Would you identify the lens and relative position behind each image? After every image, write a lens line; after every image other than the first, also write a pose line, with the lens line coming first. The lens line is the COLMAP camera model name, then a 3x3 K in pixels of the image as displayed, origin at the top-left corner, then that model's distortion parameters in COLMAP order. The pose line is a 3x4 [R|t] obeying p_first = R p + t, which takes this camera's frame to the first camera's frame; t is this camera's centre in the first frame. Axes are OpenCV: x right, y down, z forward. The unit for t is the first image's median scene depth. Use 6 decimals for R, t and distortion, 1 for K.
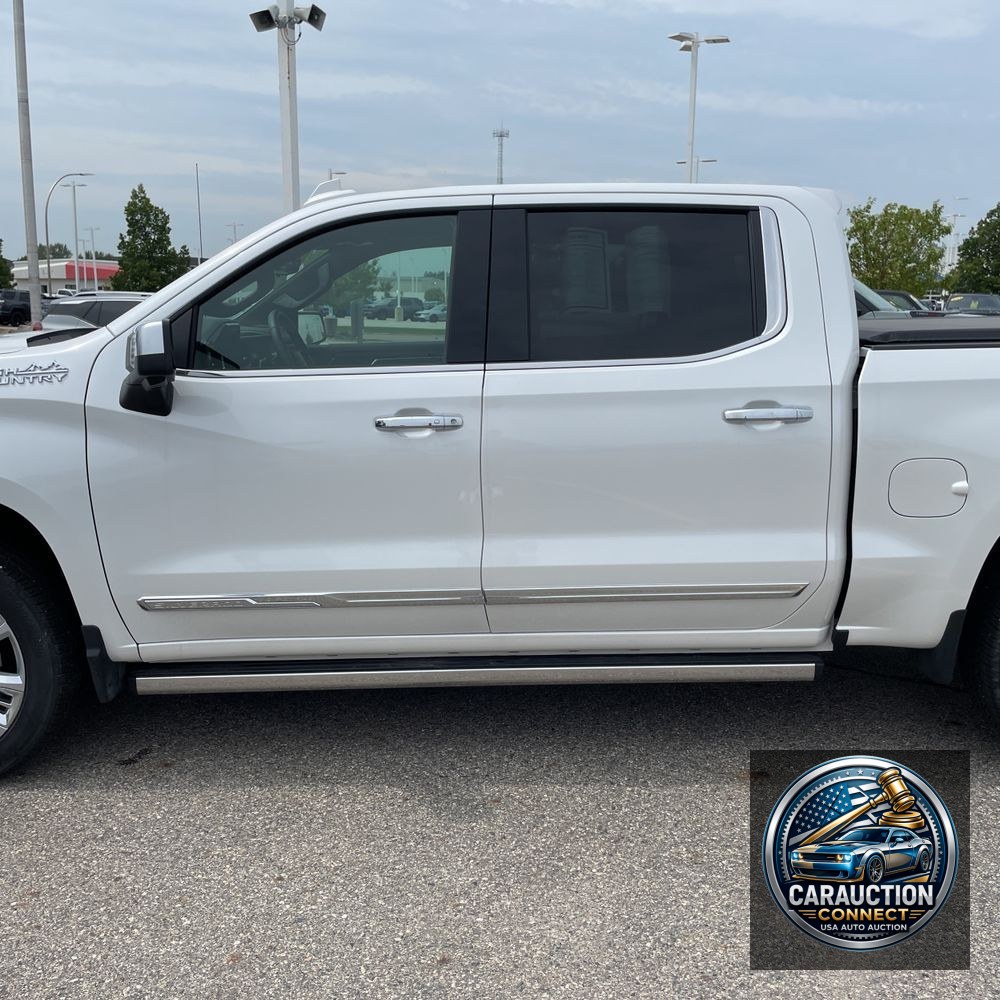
lens RADIAL K [[1001.7, 0, 500.0], [0, 1001.7, 500.0], [0, 0, 1]] dist [0.095707, -0.144600]
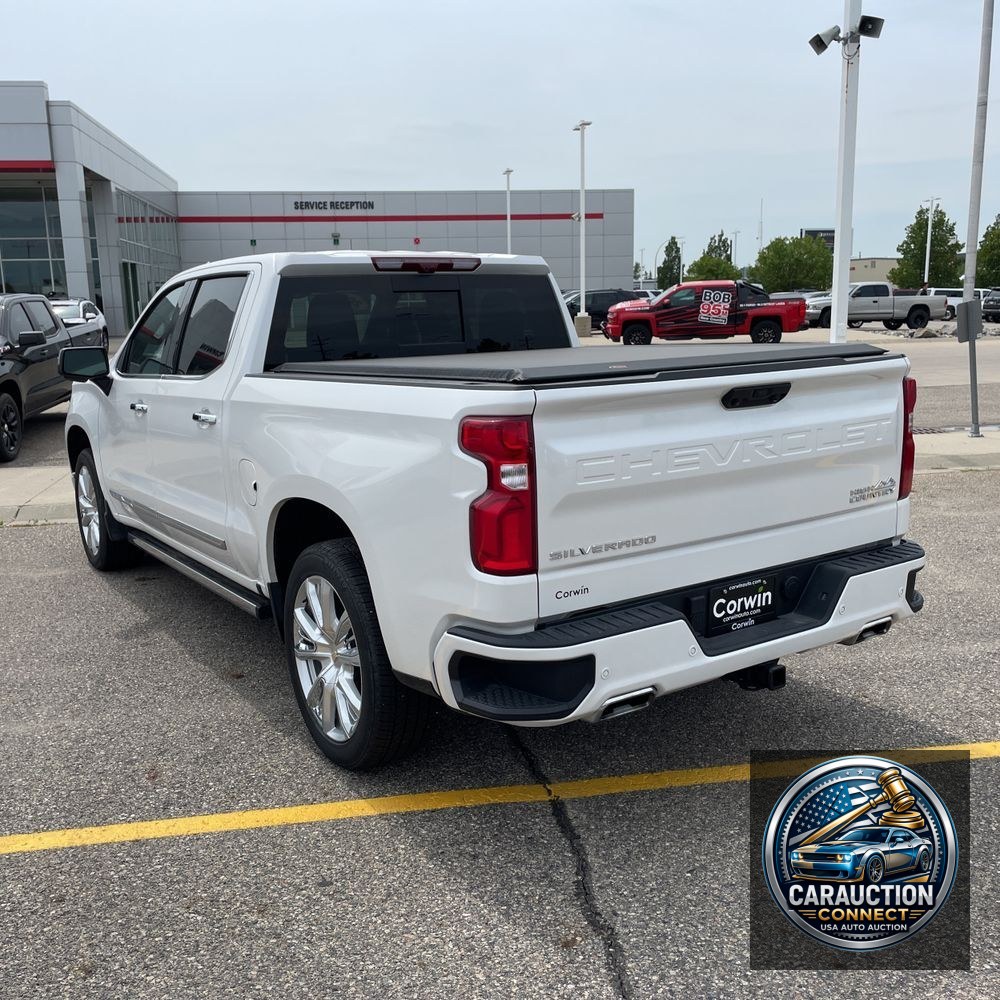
lens RADIAL K [[1001.7, 0, 500.0], [0, 1001.7, 500.0], [0, 0, 1]] dist [0.095707, -0.144600]
pose [[0.544991, 0.138219, -0.826970, 1.604720], [-0.133000, 0.988082, 0.077497, -0.127968], [0.827826, 0.067752, 0.556879, 0.515004]]
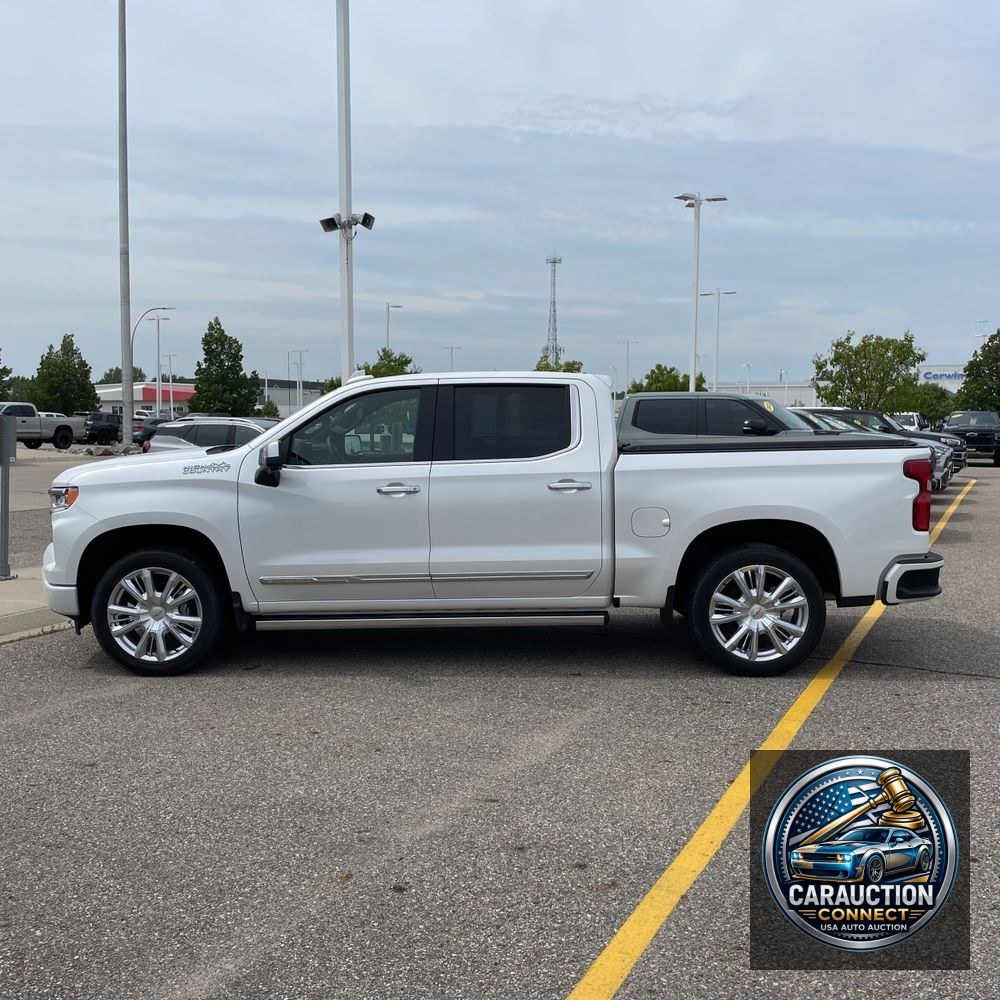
lens RADIAL K [[997.8, 0, 501.8], [0, 997.8, 513.3], [0, 0, 1]] dist [0.119606, -0.186103]
pose [[0.998645, -0.000050, -0.052041, 0.218597], [-0.005137, 0.995022, -0.099520, 0.159790], [0.051787, 0.099652, 0.993674, -0.934714]]
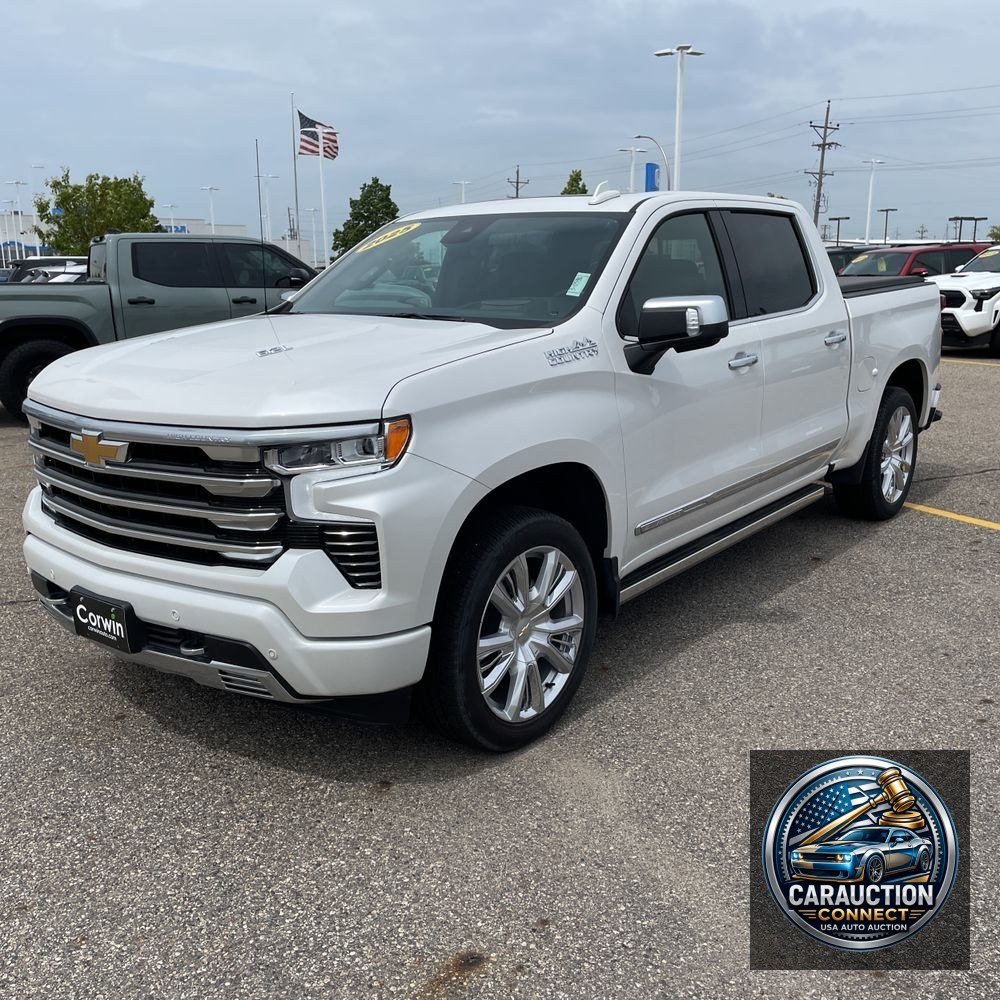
lens RADIAL K [[1001.7, 0, 500.0], [0, 1001.7, 500.0], [0, 0, 1]] dist [0.095707, -0.144600]
pose [[0.626696, -0.188321, 0.756166, -1.326821], [0.165429, 0.980393, 0.107060, -0.088535], [-0.761502, 0.057998, 0.645562, 0.320161]]
